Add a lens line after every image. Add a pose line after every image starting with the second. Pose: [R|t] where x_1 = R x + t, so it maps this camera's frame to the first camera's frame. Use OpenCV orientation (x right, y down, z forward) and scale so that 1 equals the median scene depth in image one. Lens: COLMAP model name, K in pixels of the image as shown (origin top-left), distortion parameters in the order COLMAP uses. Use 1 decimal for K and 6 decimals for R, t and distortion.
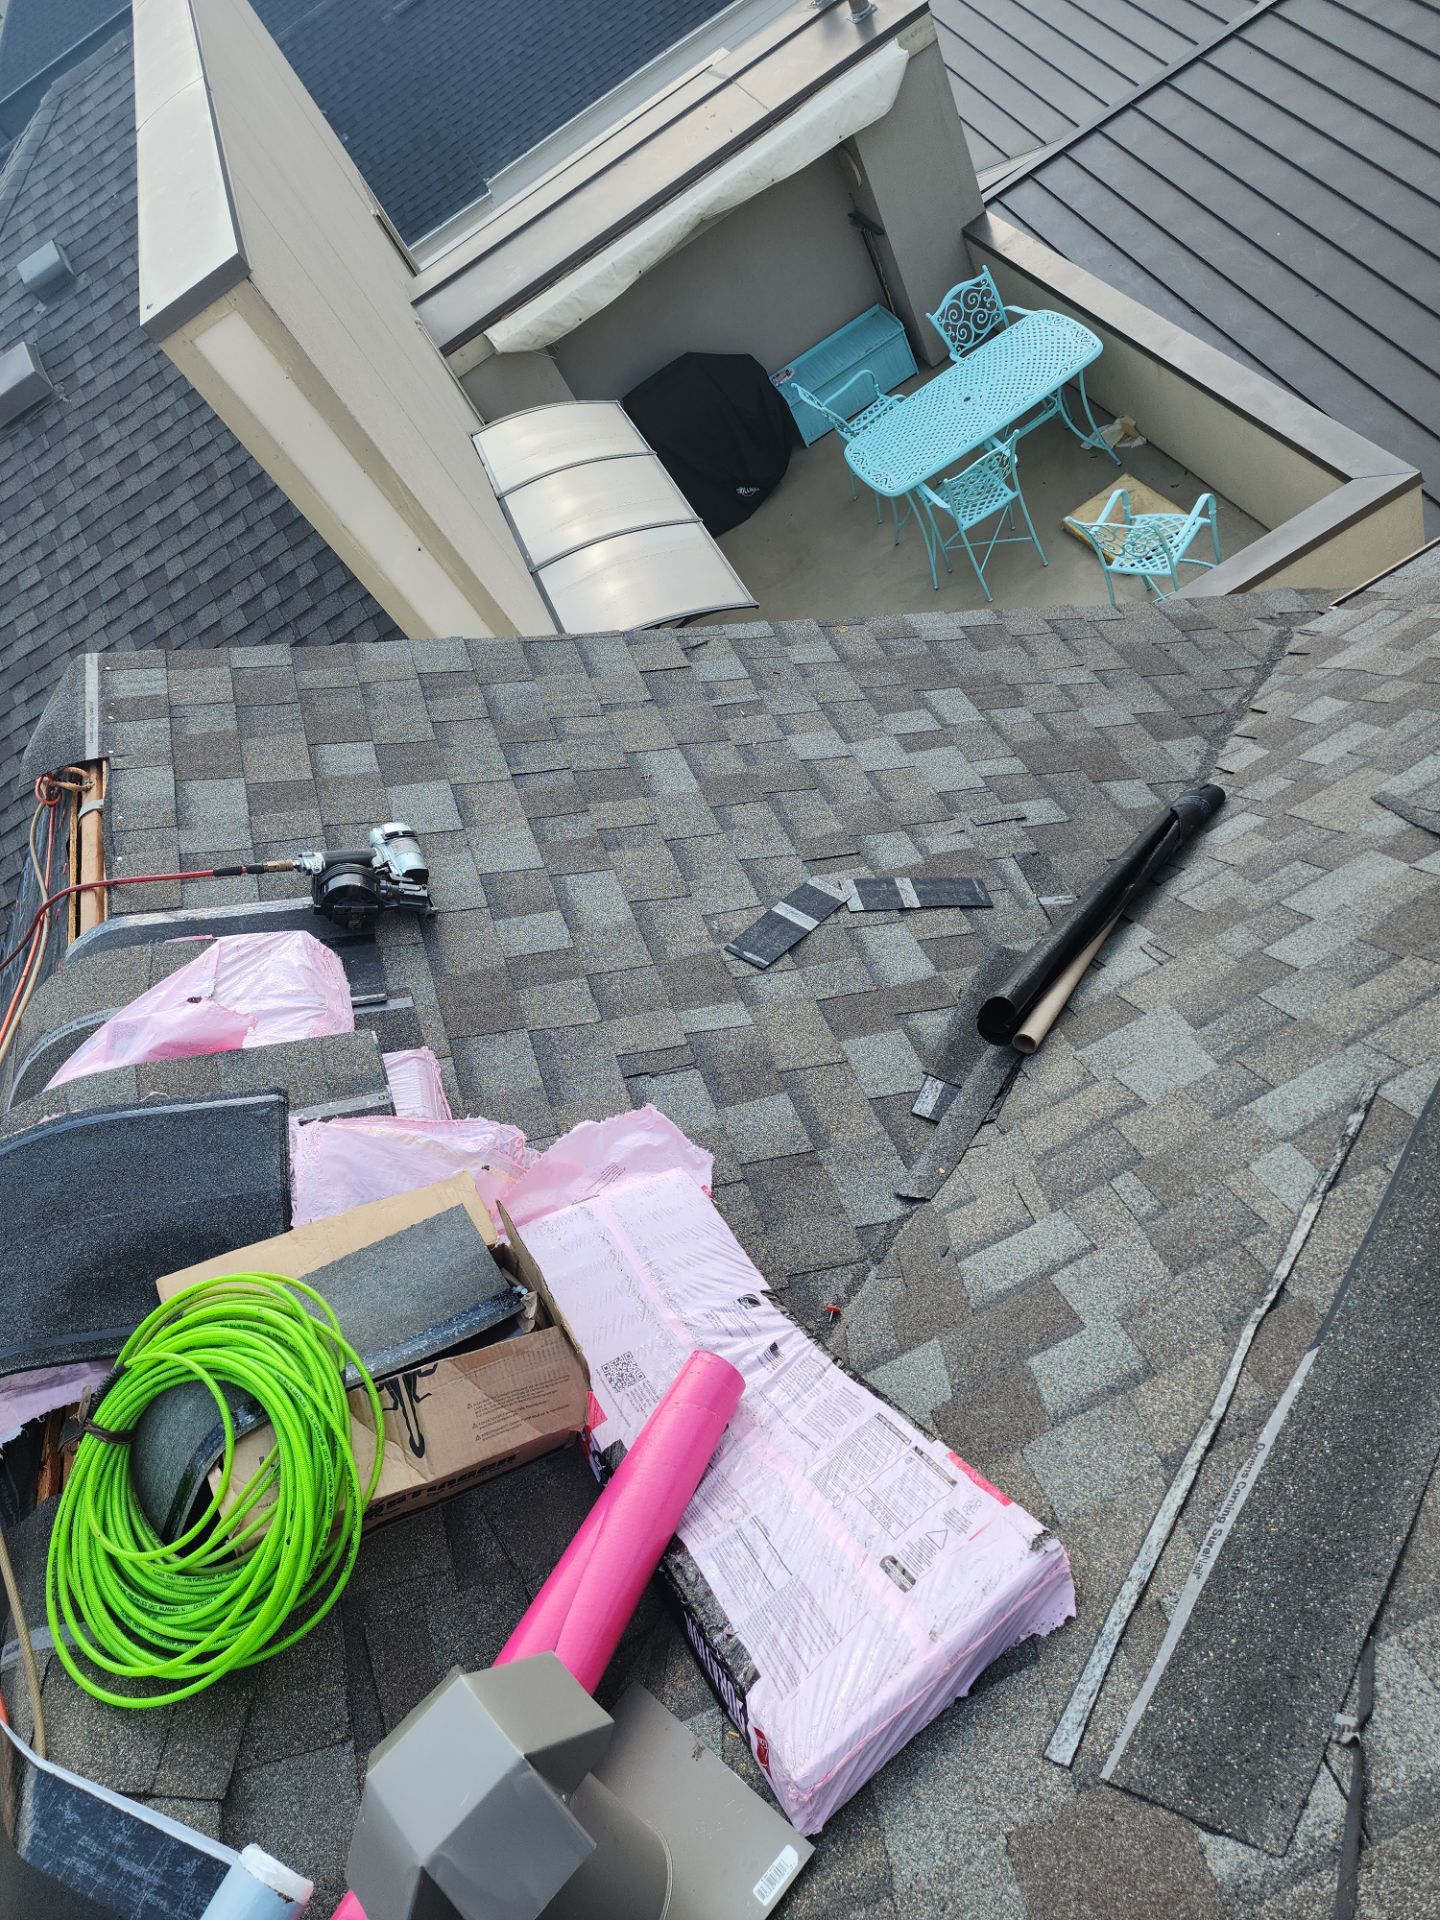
lens RADIAL K [[1256.1, 0, 720.0], [0, 1256.1, 960.0], [0, 0, 1]] dist [0.086084, -0.073456]
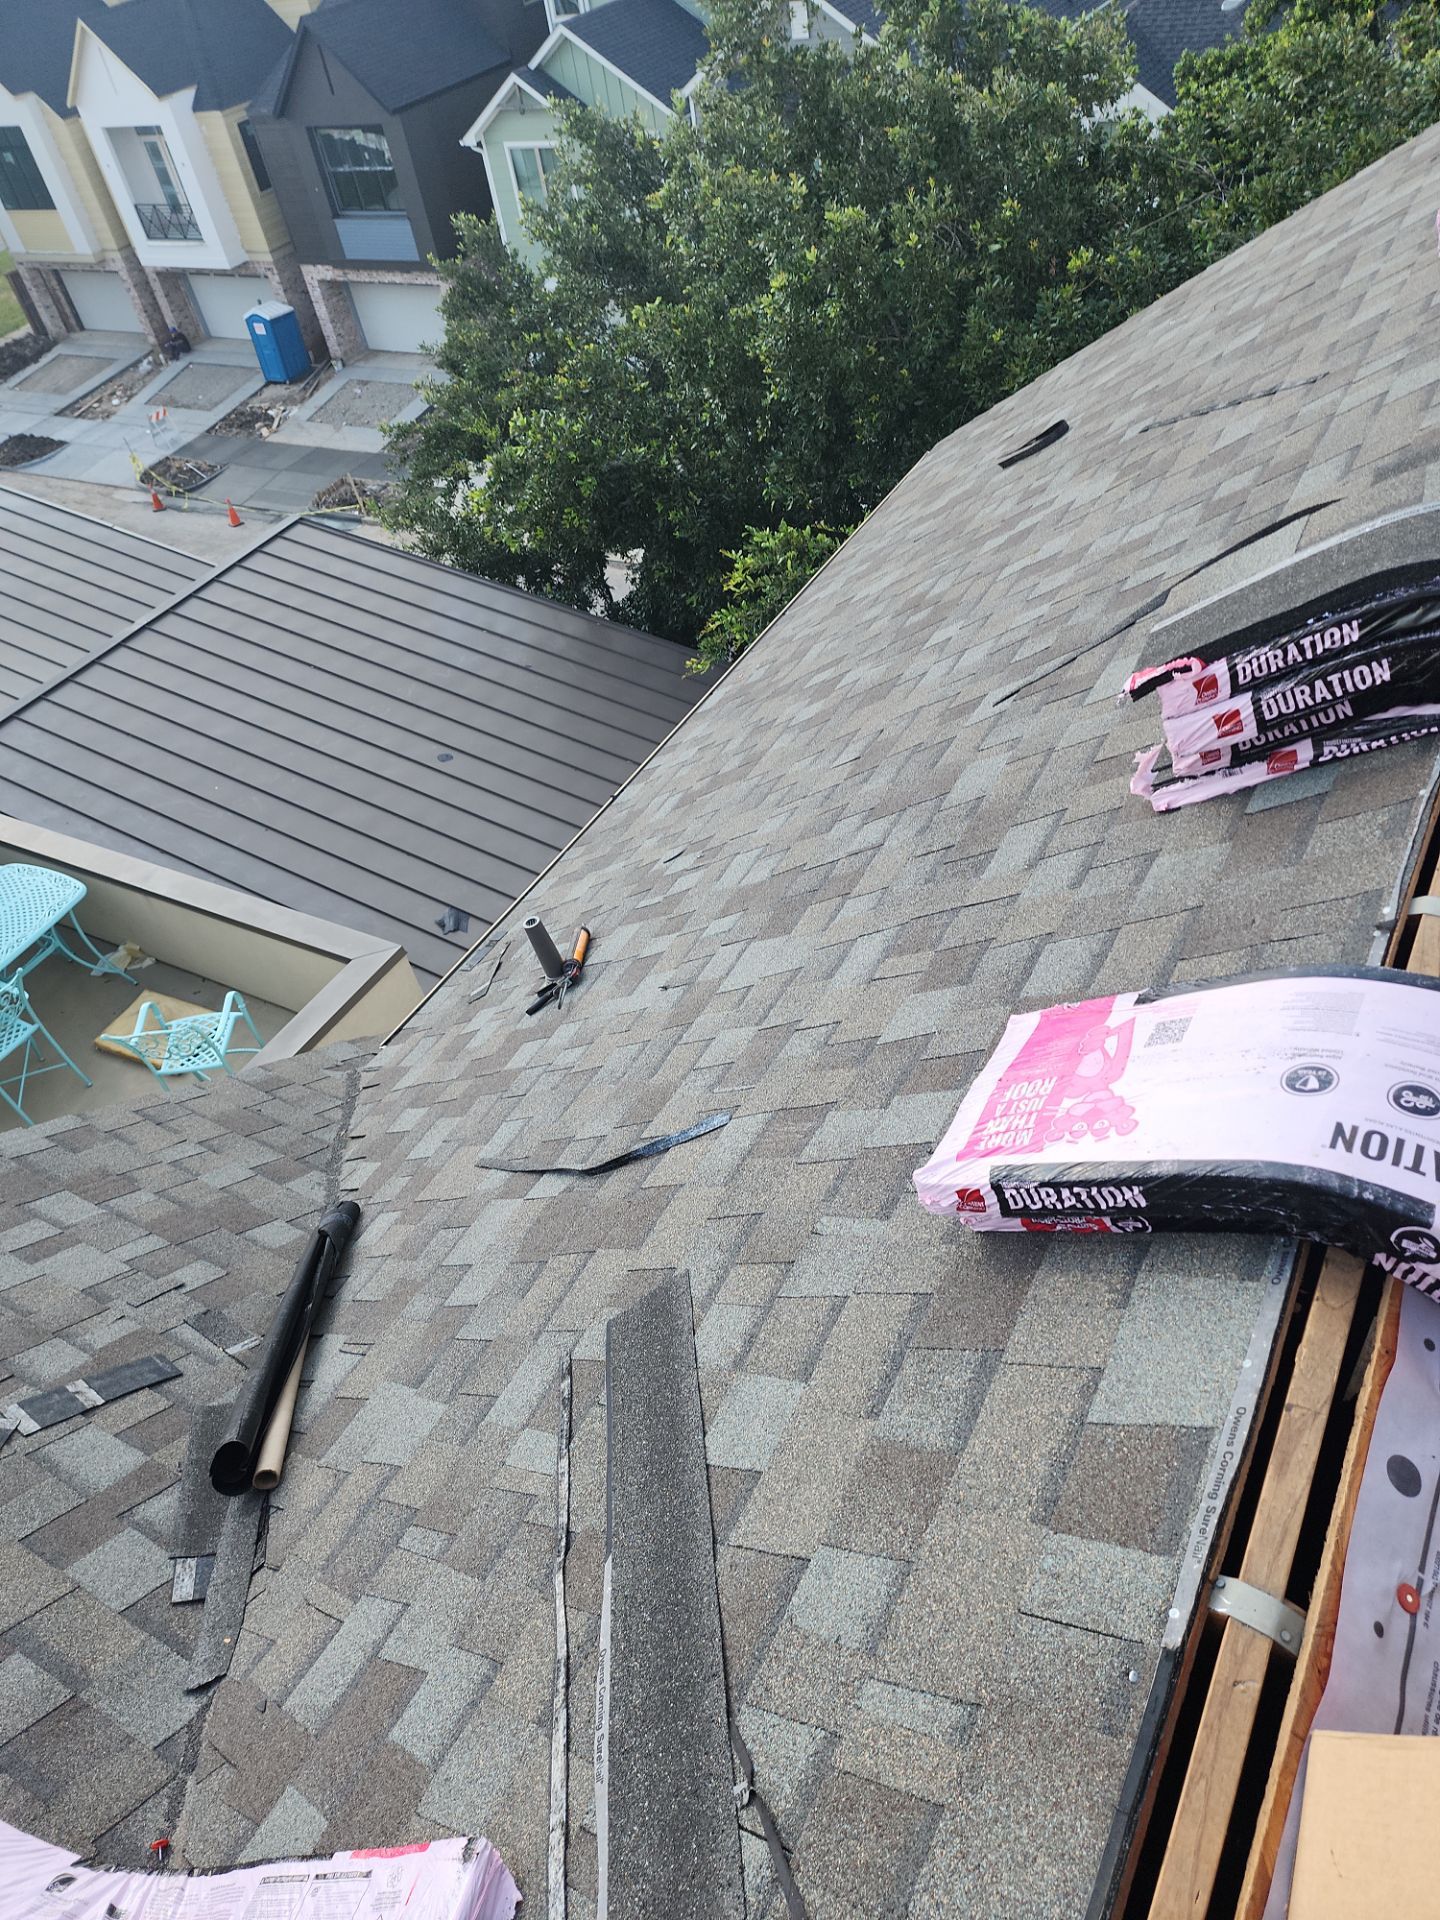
lens RADIAL K [[1297.5, 0, 720.0], [0, 1297.5, 960.0], [0, 0, 1]] dist [0.004290, -0.026914]
pose [[0.738500, -0.152772, 0.656718, -0.084355], [0.387705, 0.893082, -0.228229, 0.060817], [-0.551637, 0.423160, 0.718772, -0.081690]]
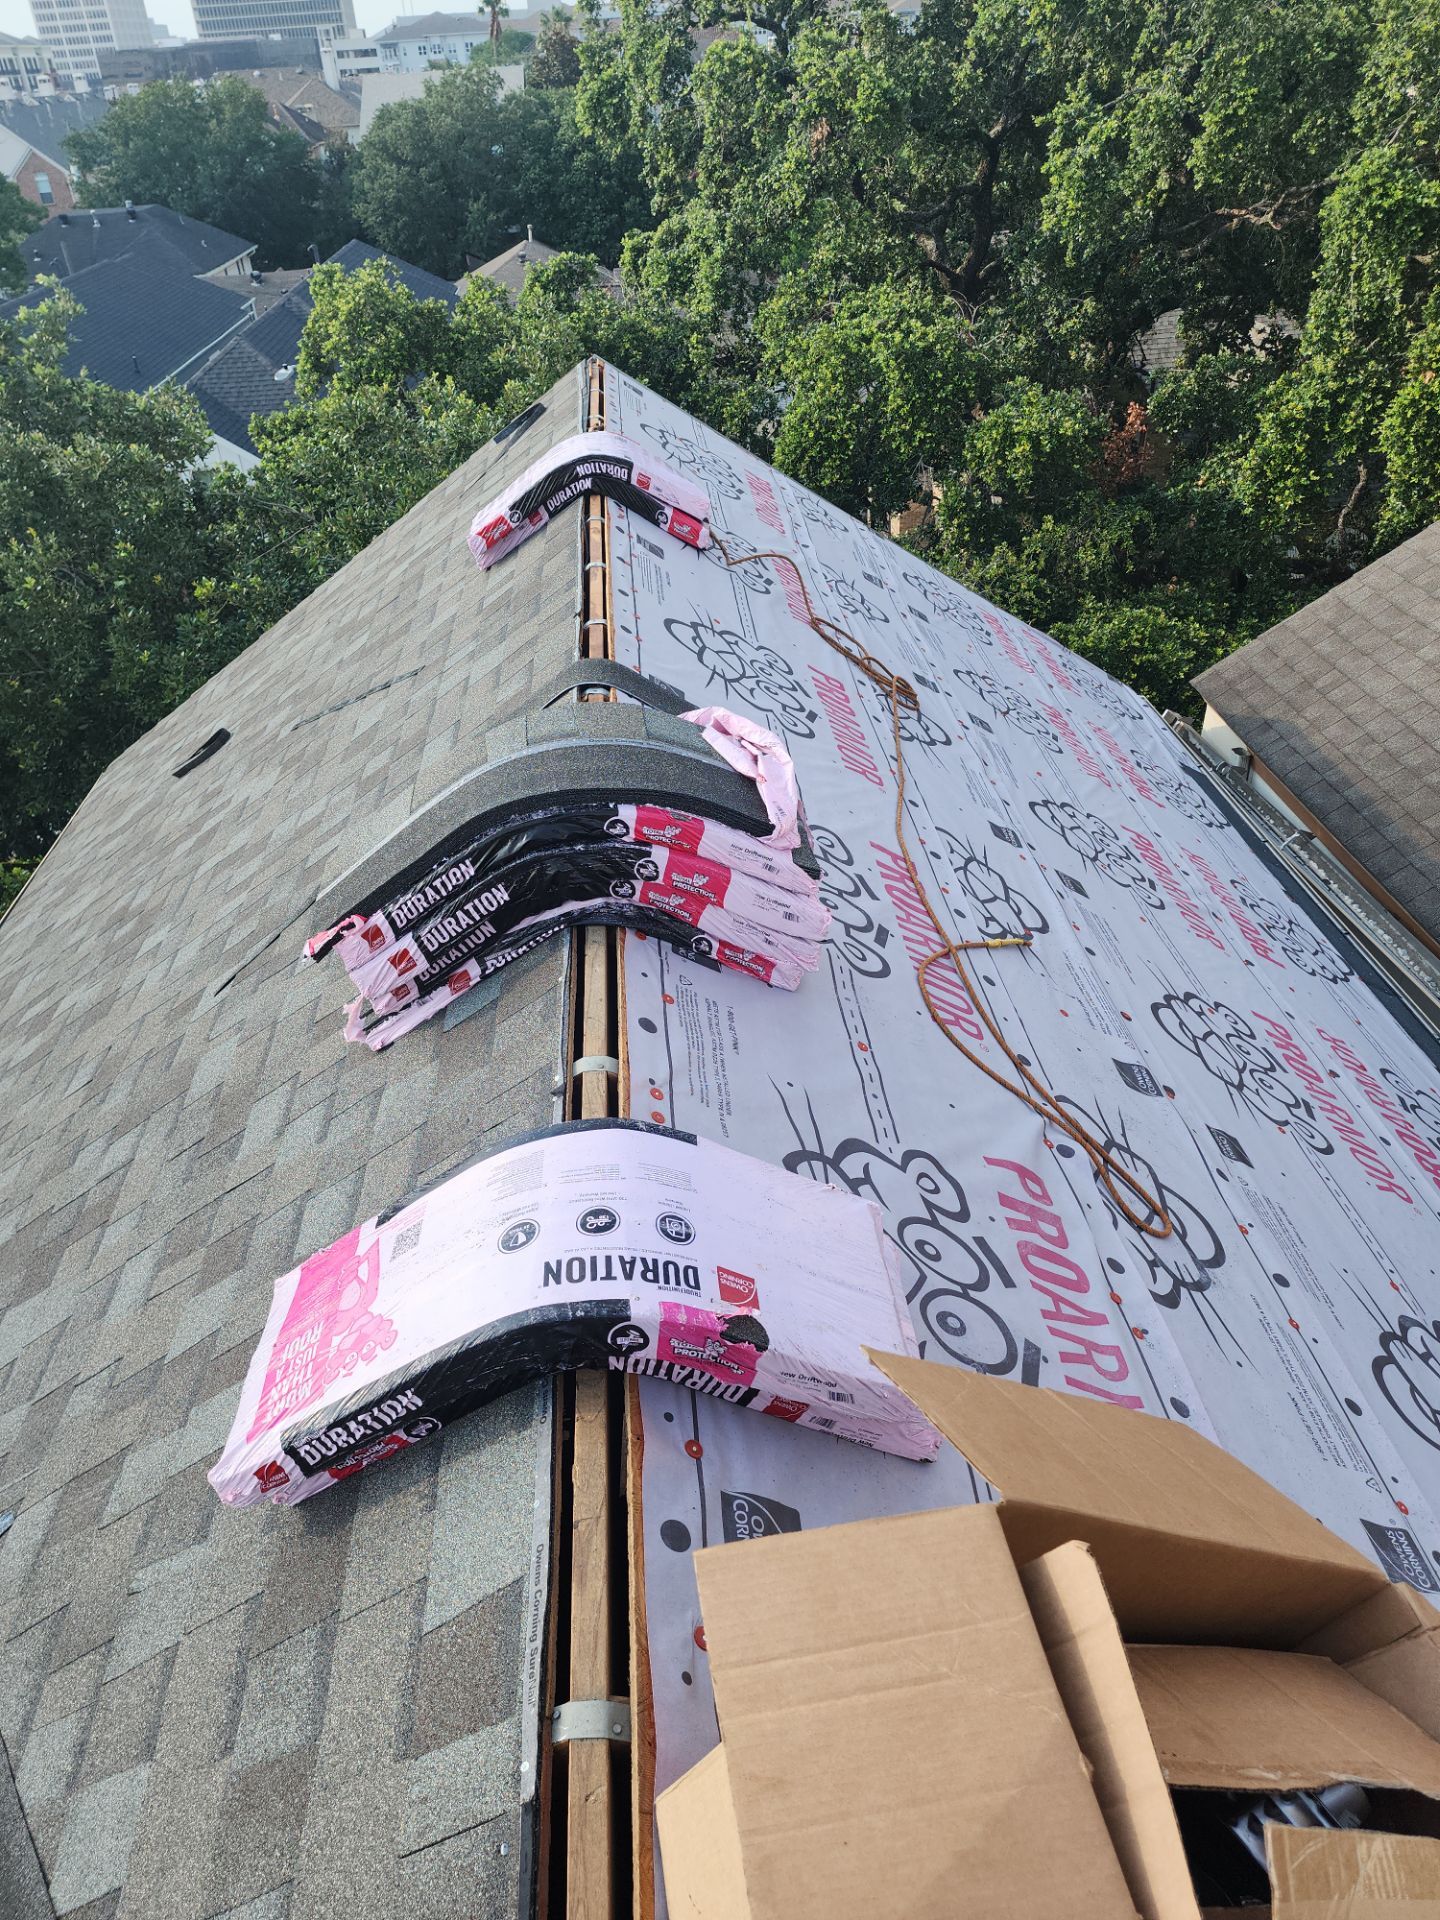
lens RADIAL K [[1241.1, 0, 718.4], [0, 1241.1, 919.4], [0, 0, 1]] dist [0.037218, -0.042836]
pose [[0.238325, -0.112185, 0.964684, -0.113541], [0.719733, 0.687316, -0.097881, 0.138193], [-0.652062, 0.717643, 0.244548, -0.175426]]
